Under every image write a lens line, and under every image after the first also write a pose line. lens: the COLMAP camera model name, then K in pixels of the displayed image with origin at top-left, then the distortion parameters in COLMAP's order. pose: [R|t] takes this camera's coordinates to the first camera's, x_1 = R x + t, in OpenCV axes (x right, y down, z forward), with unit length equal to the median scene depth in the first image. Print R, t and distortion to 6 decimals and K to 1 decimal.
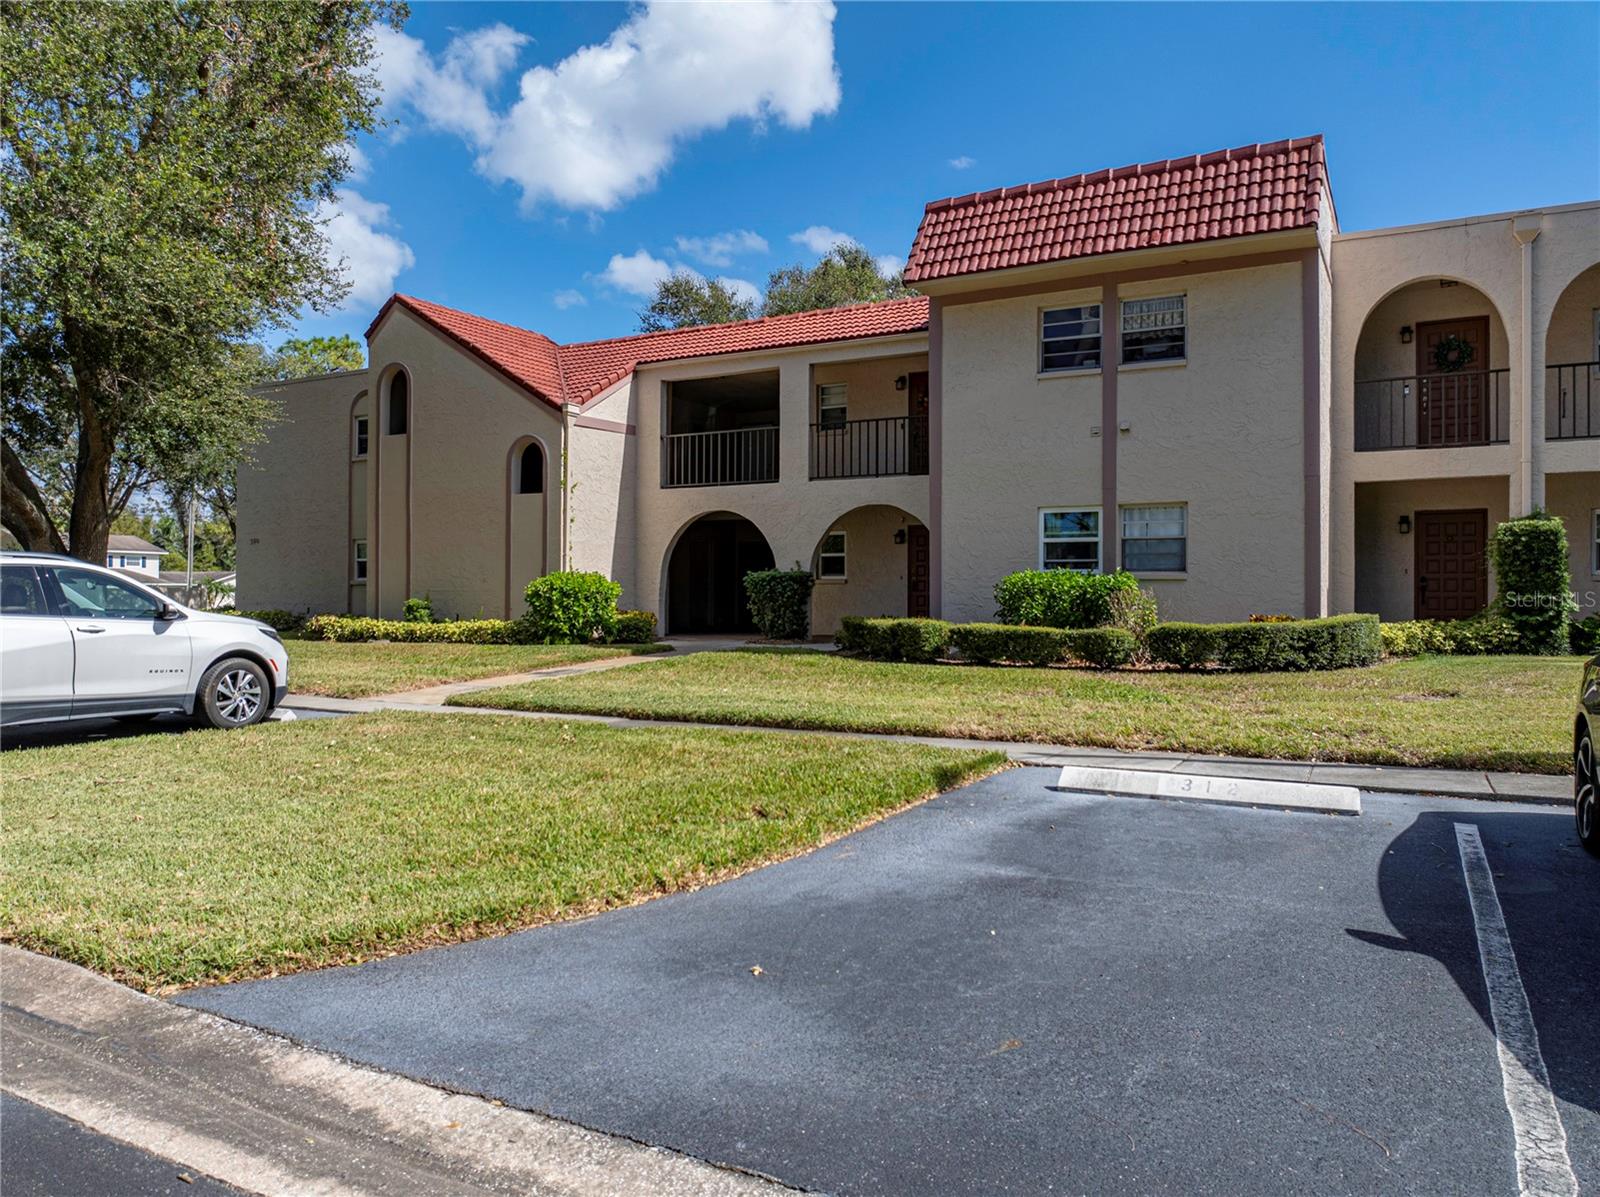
lens RADIAL K [[1110.7, 0, 788.1], [0, 1110.7, 598.8], [0, 0, 1]] dist [-0.020144, 0.004142]
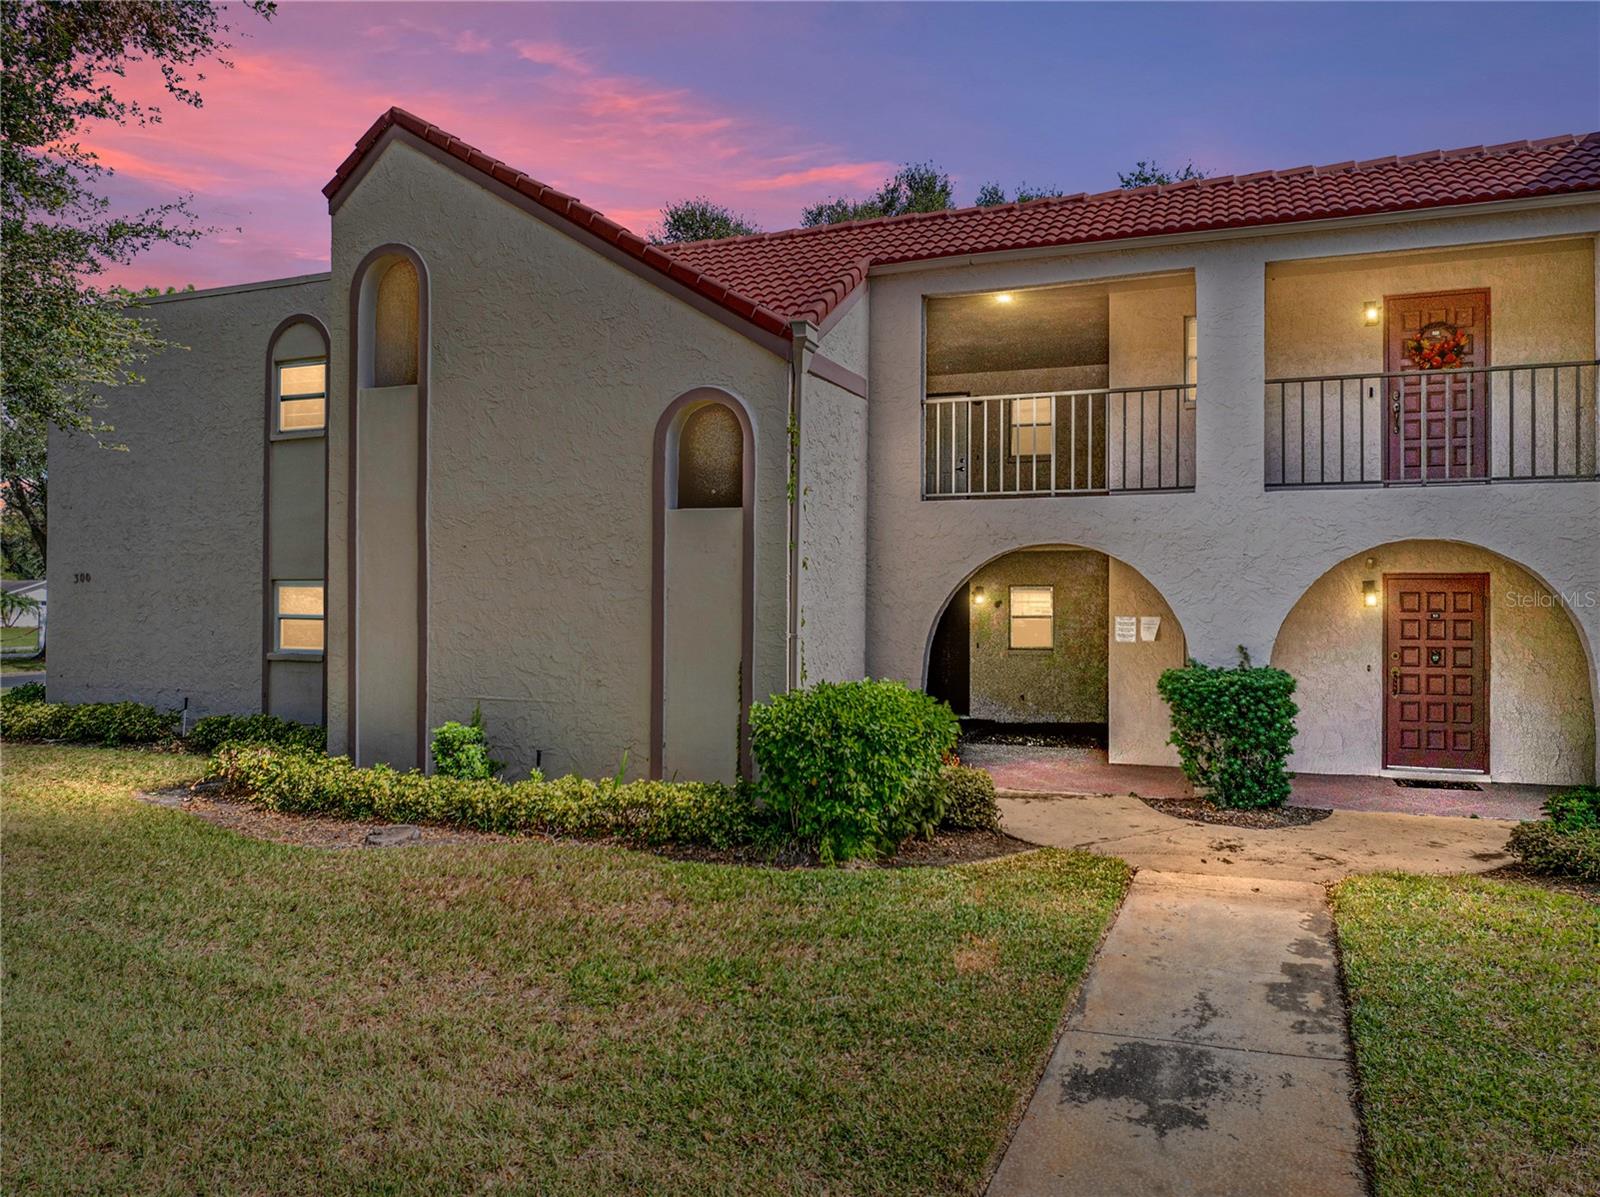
lens RADIAL K [[1110.7, 0, 788.1], [0, 1110.7, 598.8], [0, 0, 1]] dist [-0.020144, 0.004142]
pose [[0.990739, -0.001935, 0.135764, -0.359908], [0.001765, 0.999998, 0.001372, -0.076232], [-0.135766, -0.001120, 0.990740, 0.699782]]
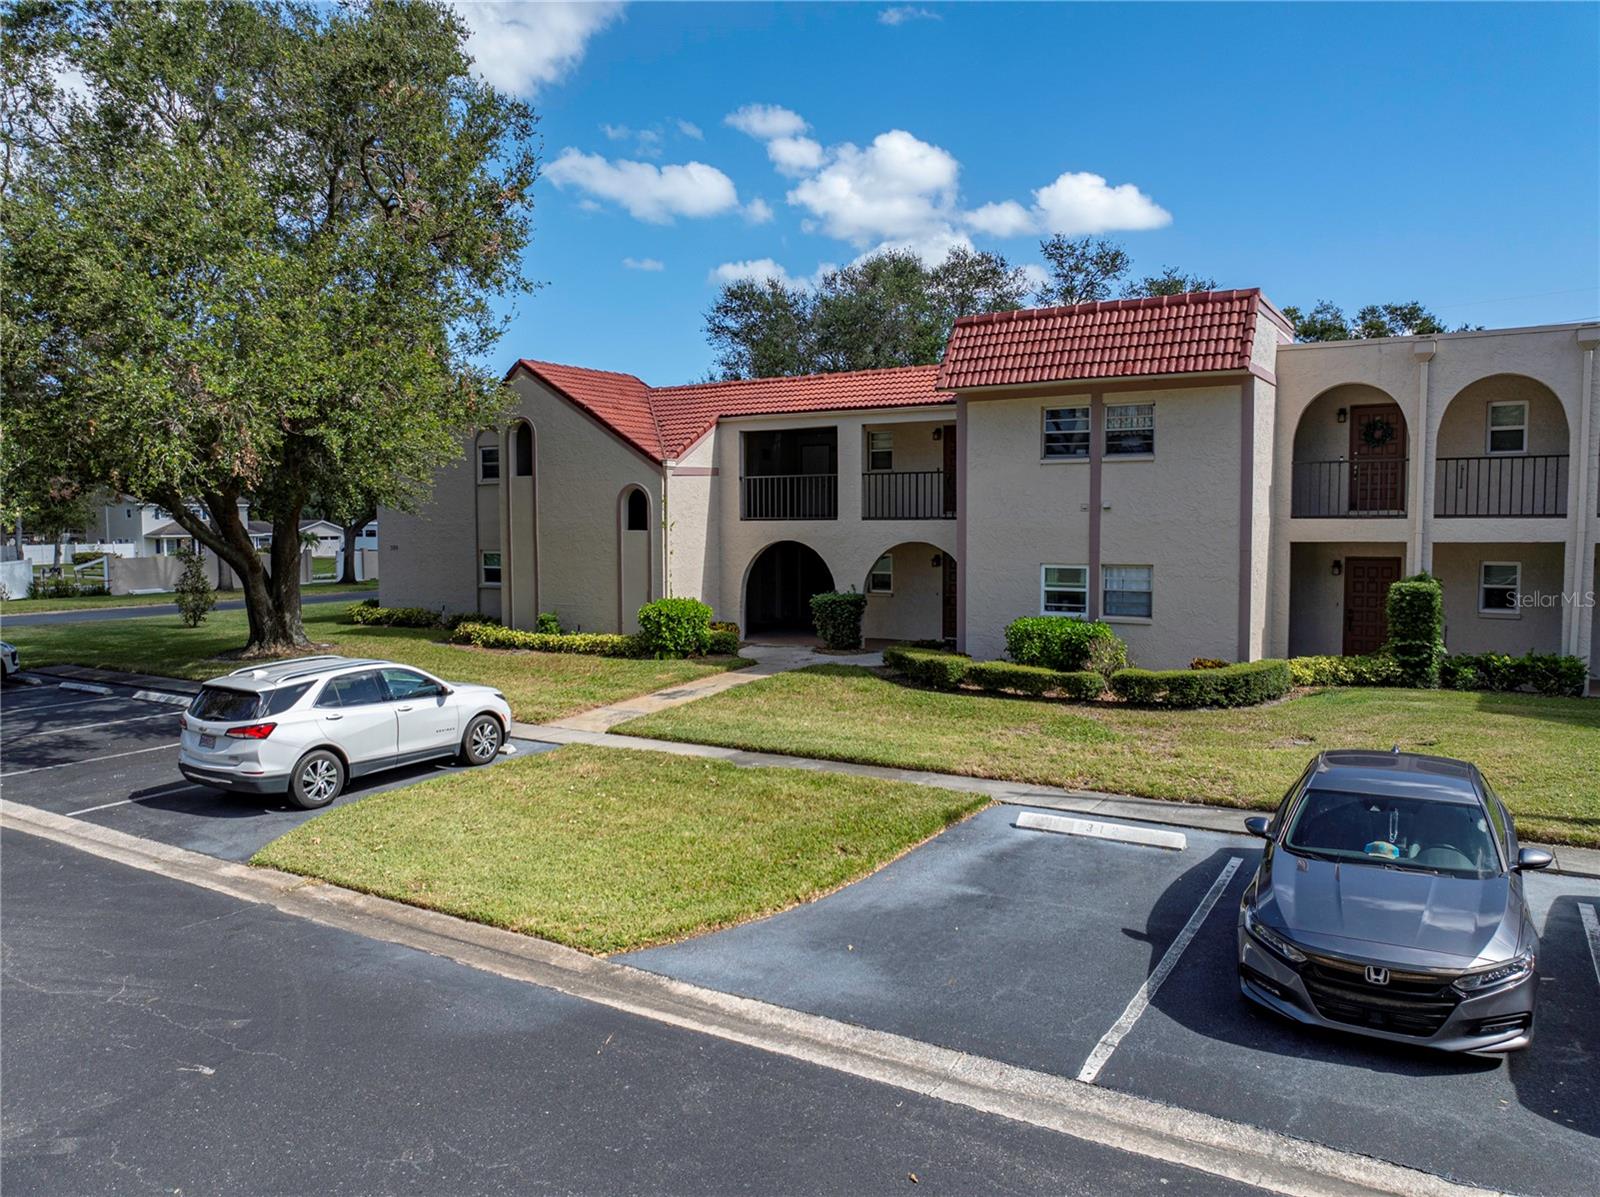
lens RADIAL K [[1110.7, 0, 788.1], [0, 1110.7, 598.8], [0, 0, 1]] dist [-0.020144, 0.004142]
pose [[0.999040, -0.005846, -0.043412, -0.013508], [0.008870, 0.997523, 0.069784, -0.141349], [0.042896, -0.070102, 0.996617, -0.321994]]
